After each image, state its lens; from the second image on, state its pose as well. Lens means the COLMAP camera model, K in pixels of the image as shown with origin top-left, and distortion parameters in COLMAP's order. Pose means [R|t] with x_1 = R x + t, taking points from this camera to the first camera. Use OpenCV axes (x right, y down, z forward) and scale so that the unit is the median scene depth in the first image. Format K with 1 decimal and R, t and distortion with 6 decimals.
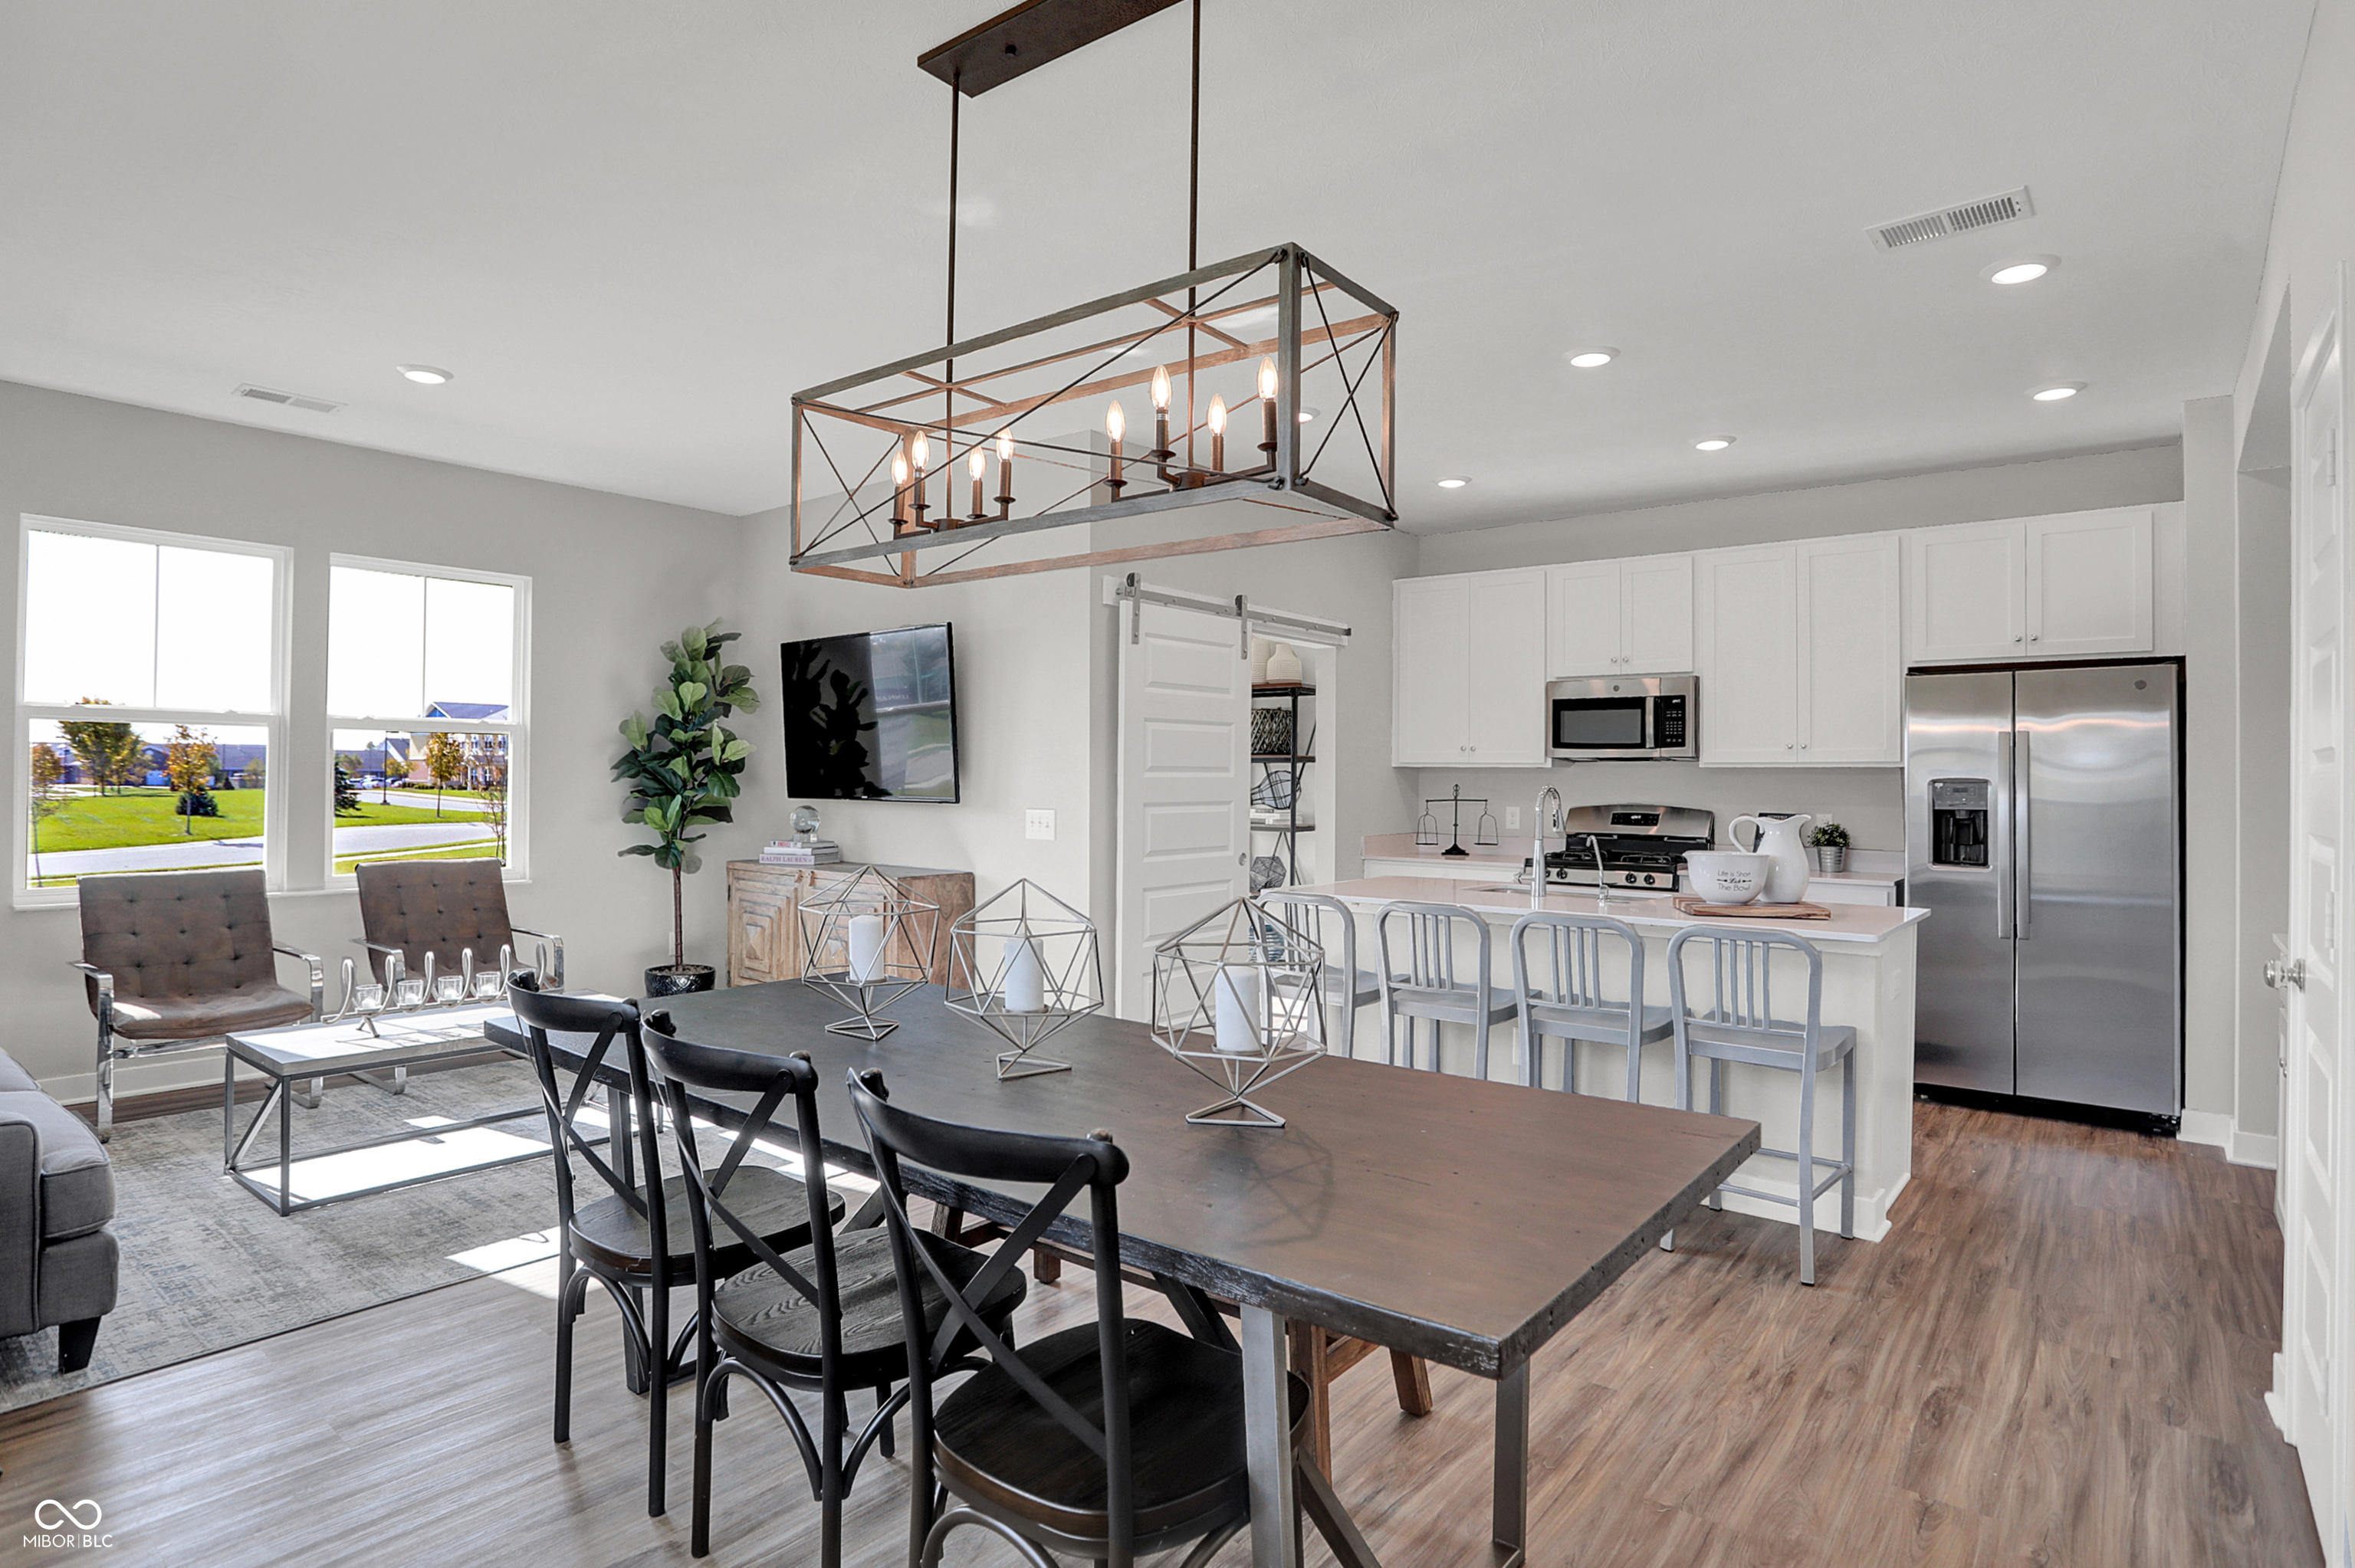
lens RADIAL K [[1208.6, 0, 1140.4], [0, 1208.6, 767.2], [0, 0, 1]] dist [-0.075232, 0.032767]
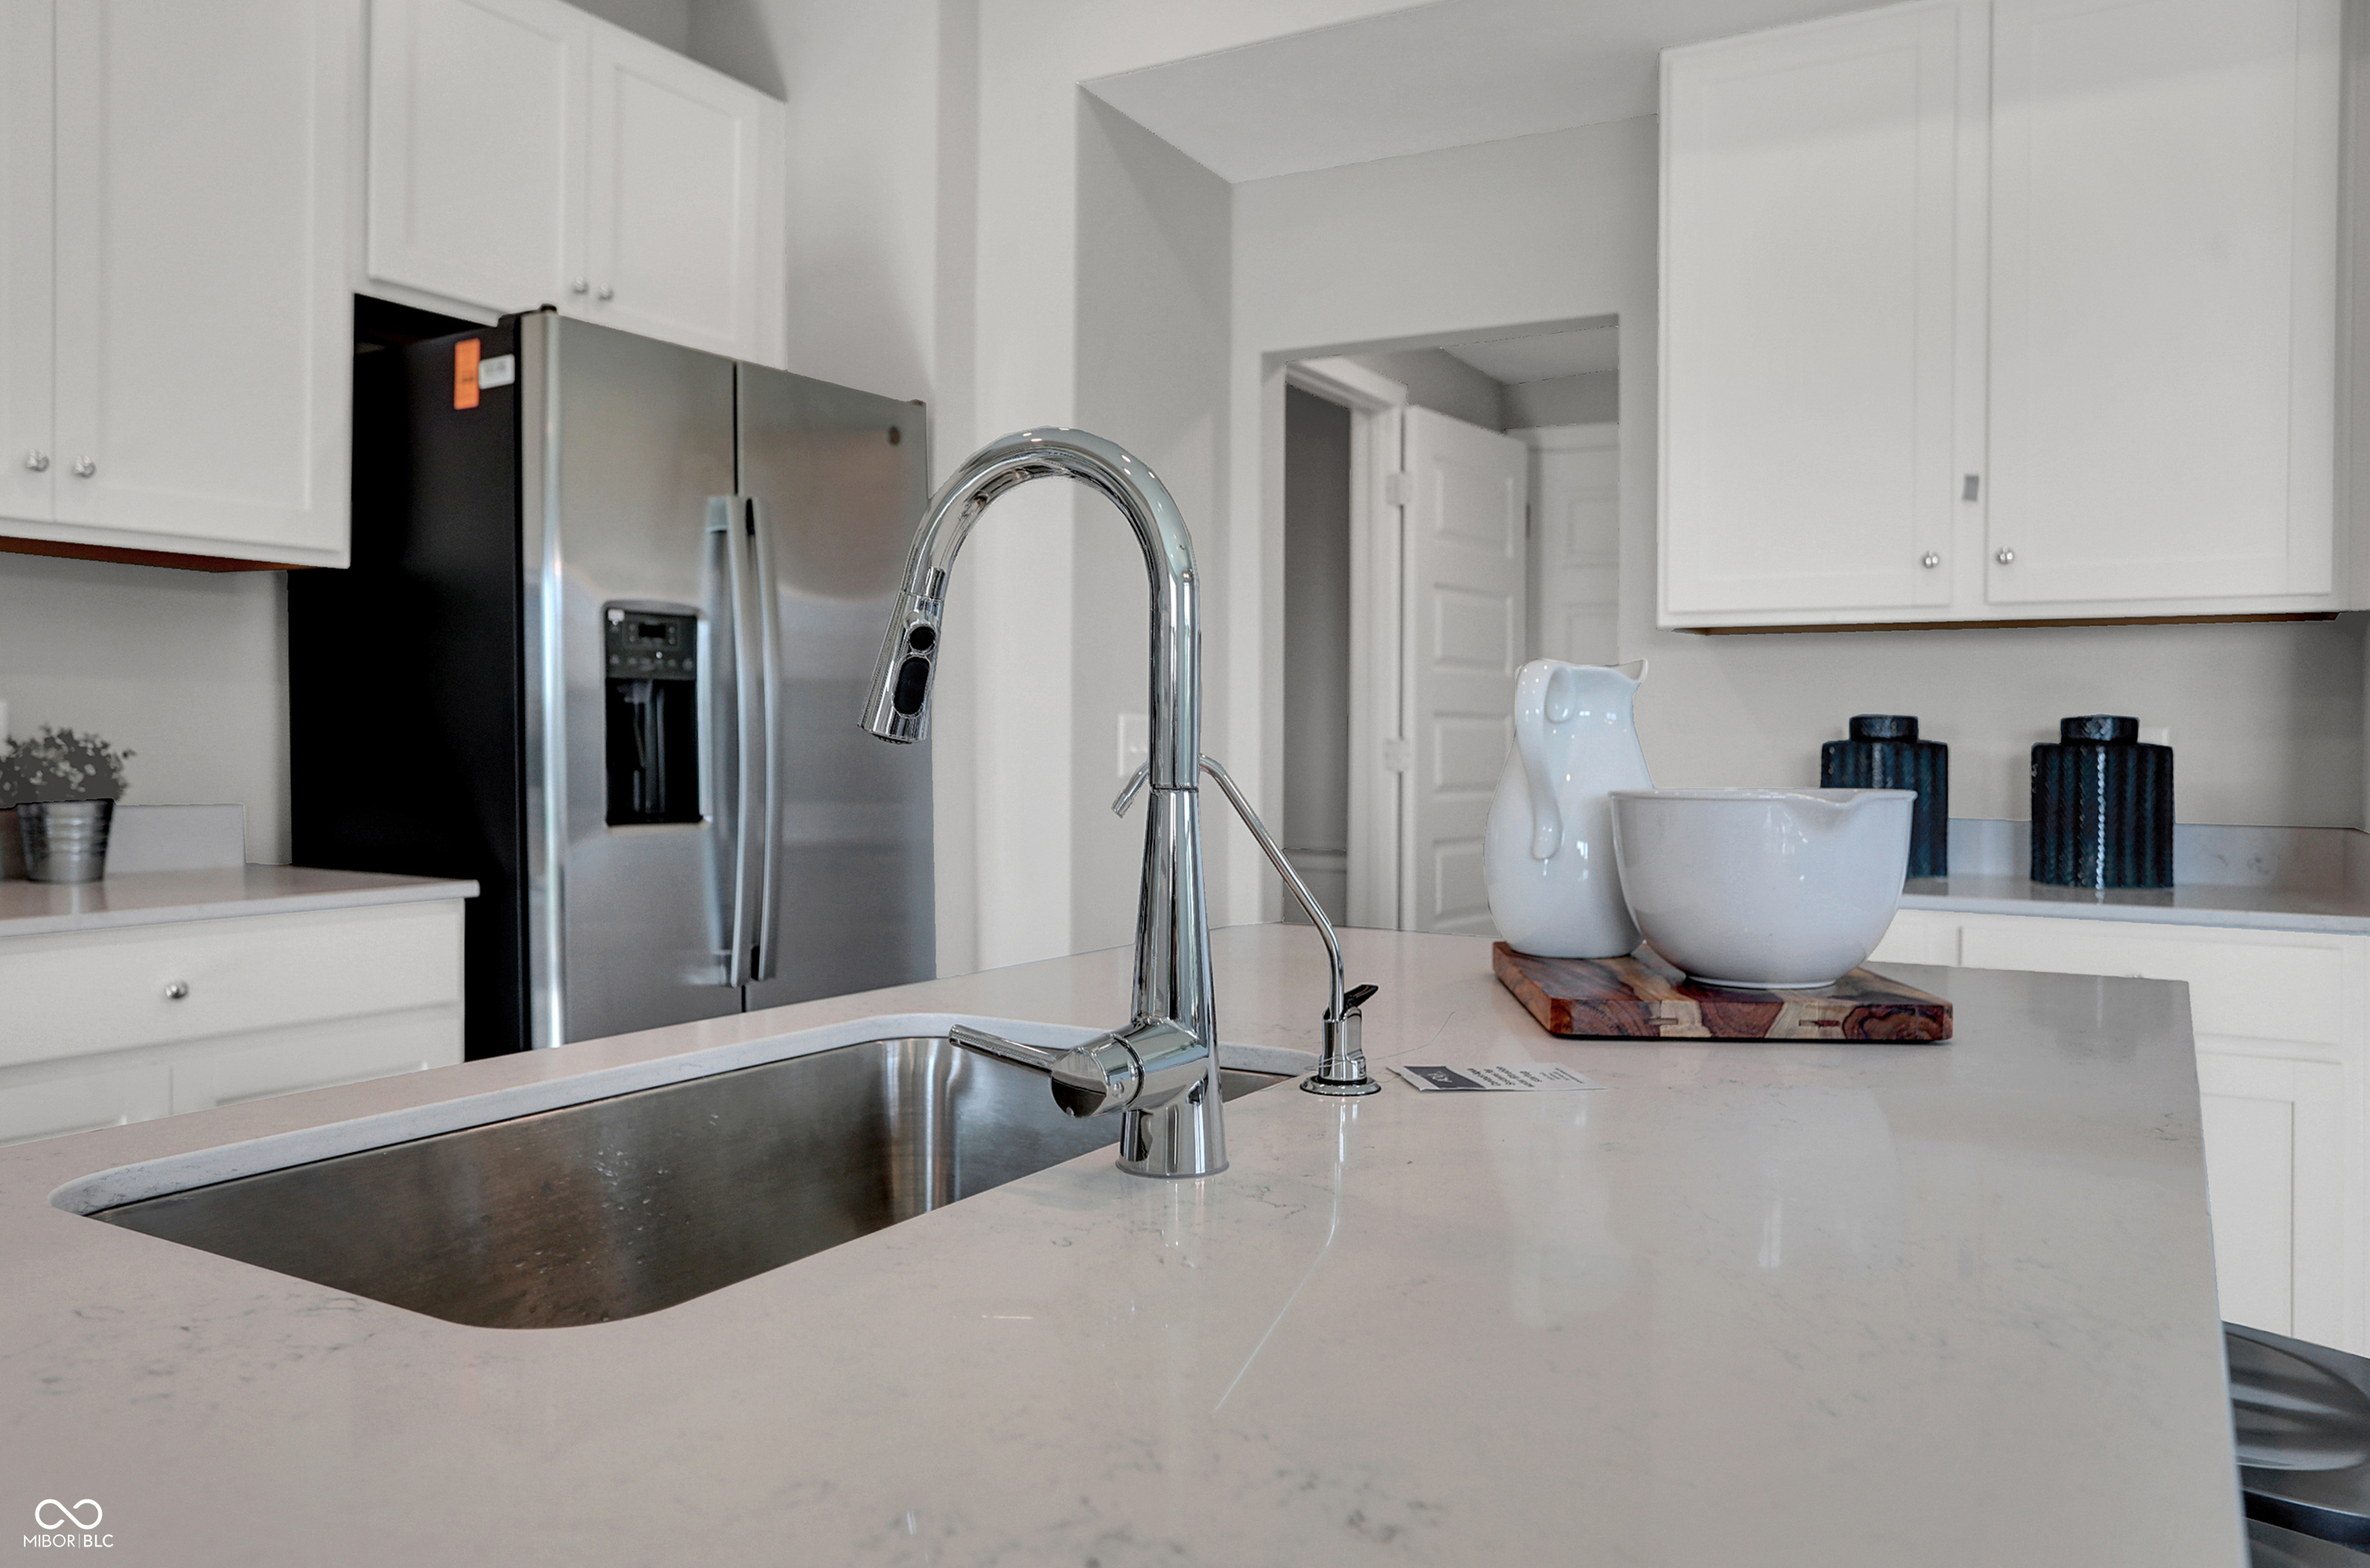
lens RADIAL K [[1684.9, 0, 1177.5], [0, 1684.9, 760.1], [0, 0, 1]] dist [-0.028114, -0.000593]
pose [[-0.173608, -0.028838, 0.984392, 0.100852], [-0.023381, 0.999410, 0.025155, 0.040233], [-0.984537, -0.018649, -0.174180, 0.834863]]
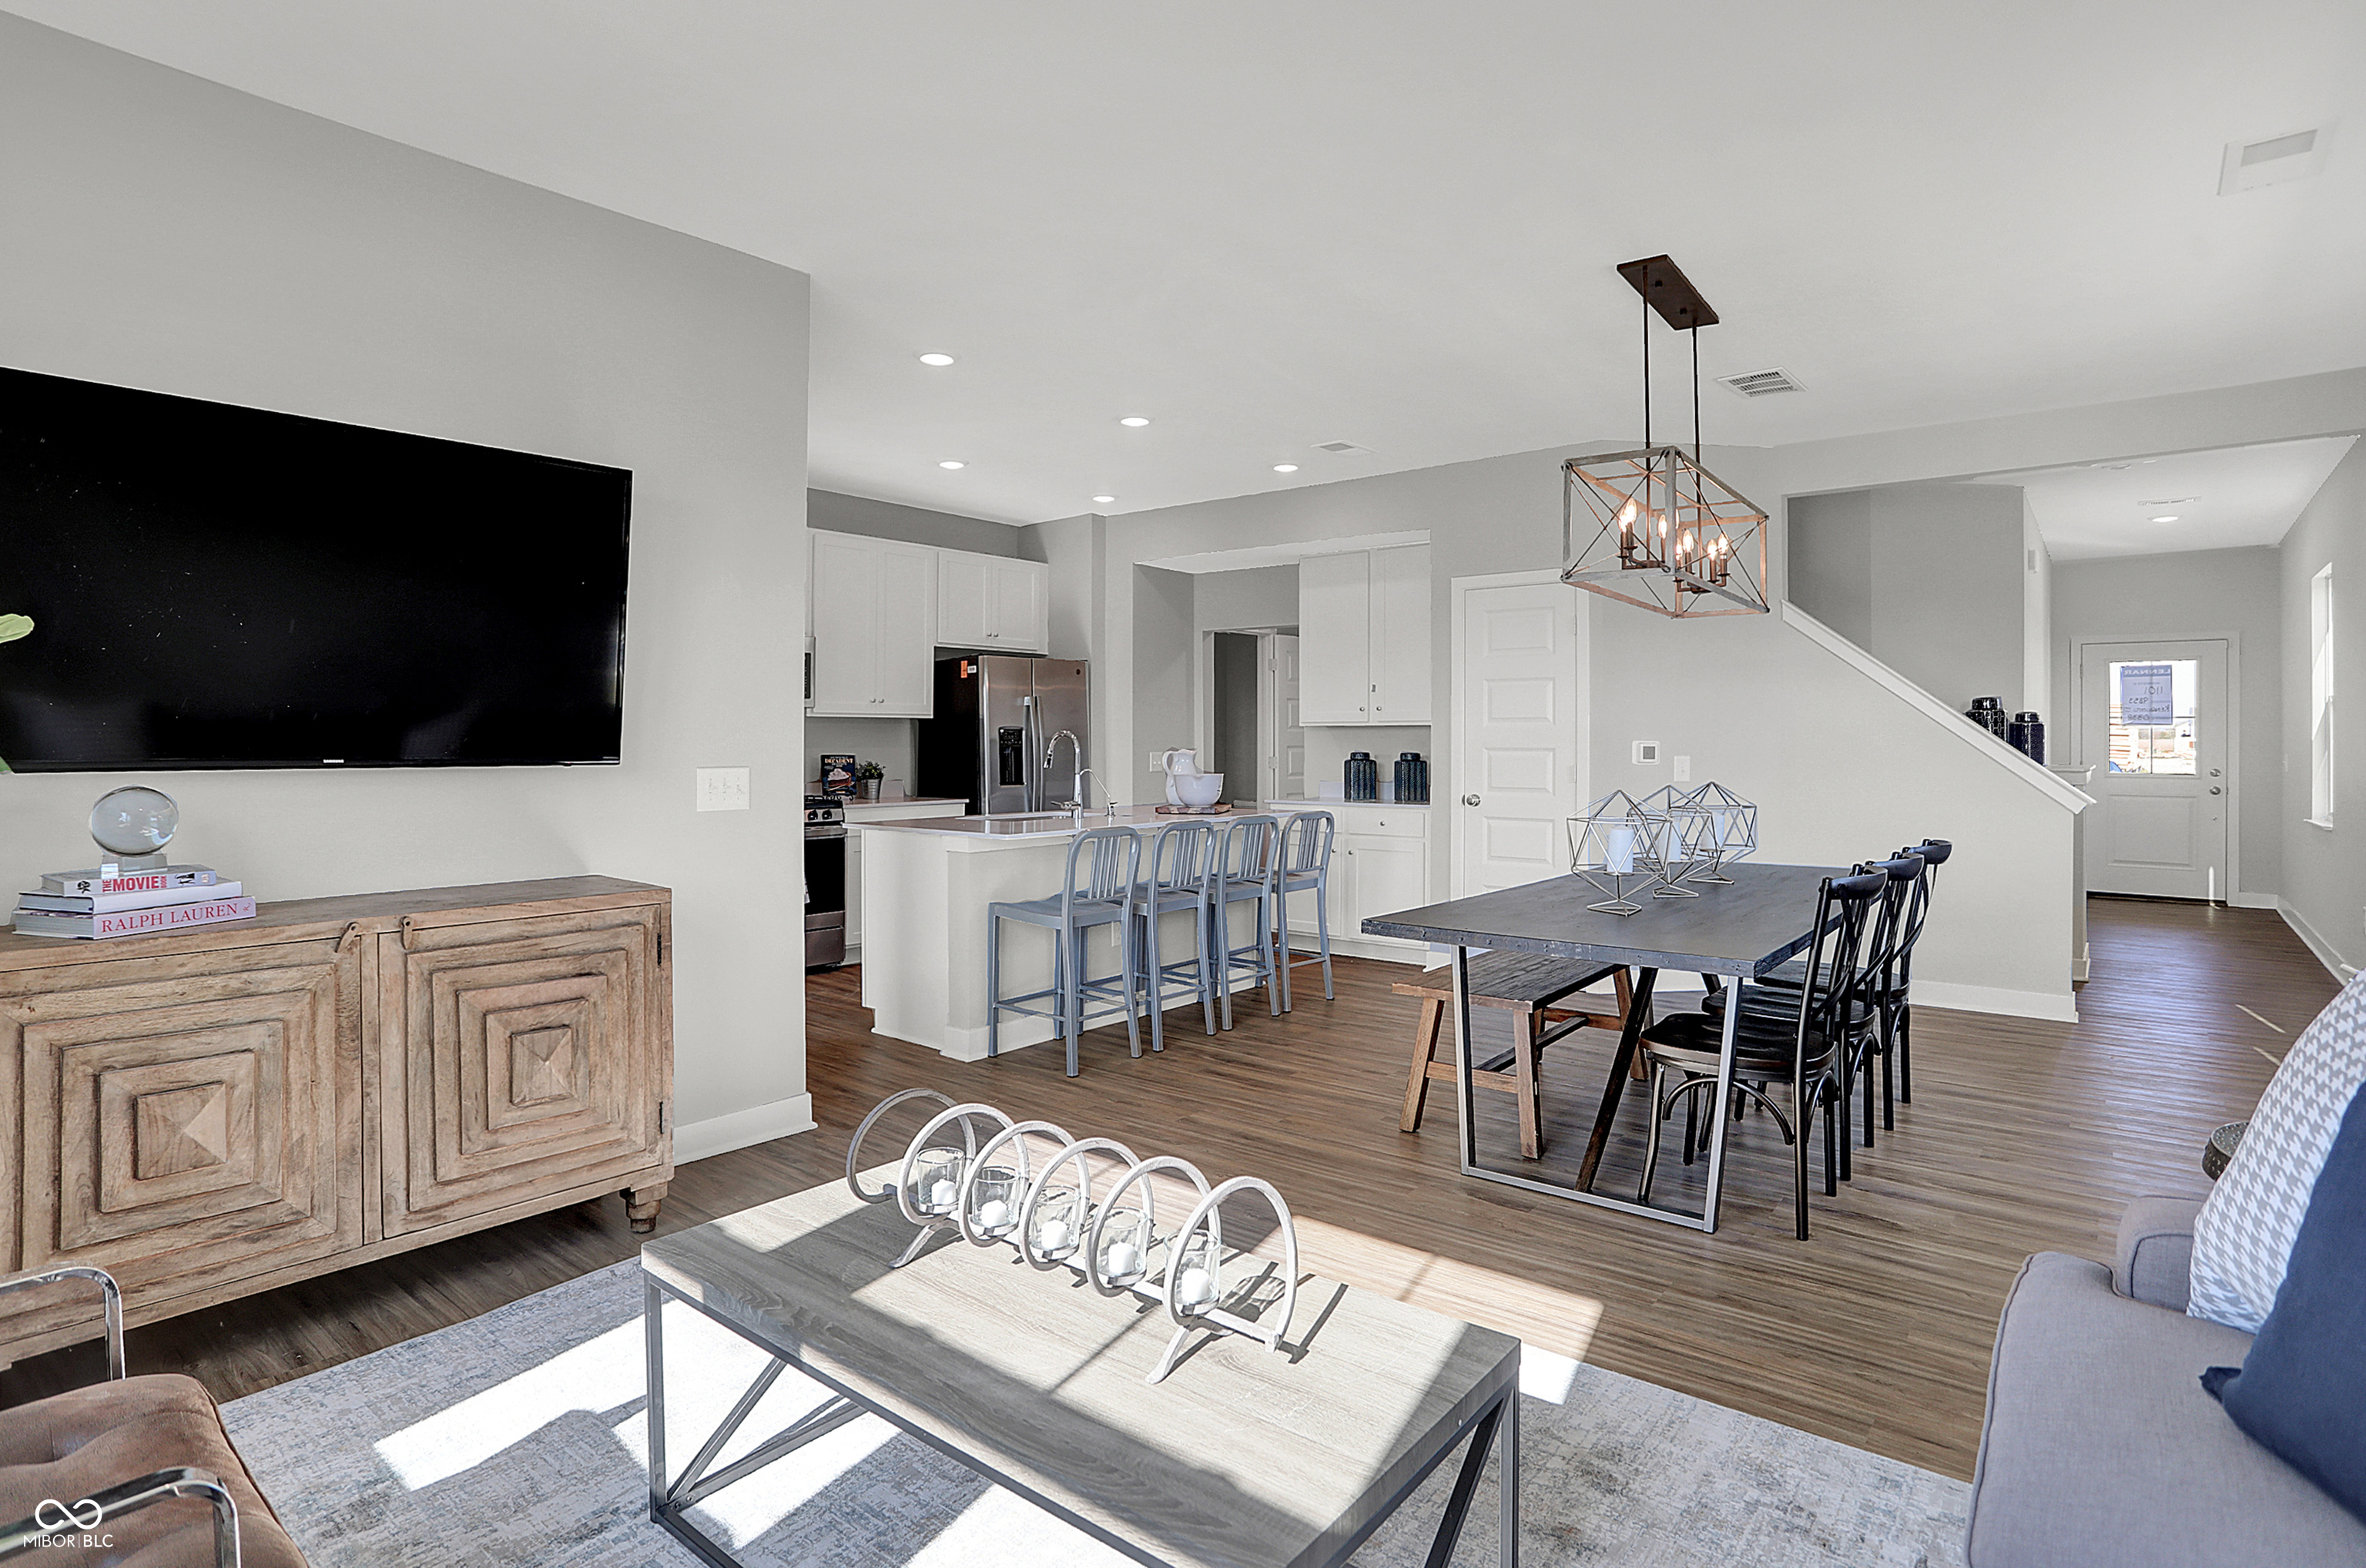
lens RADIAL K [[1214.4, 0, 1145.7], [0, 1214.4, 767.1], [0, 0, 1]] dist [-0.075232, 0.032767]
pose [[-0.000449, -0.030628, 0.999531, -0.781570], [-0.011465, 0.999465, 0.030621, 0.010627], [-0.999934, -0.011446, -0.000800, 0.747420]]
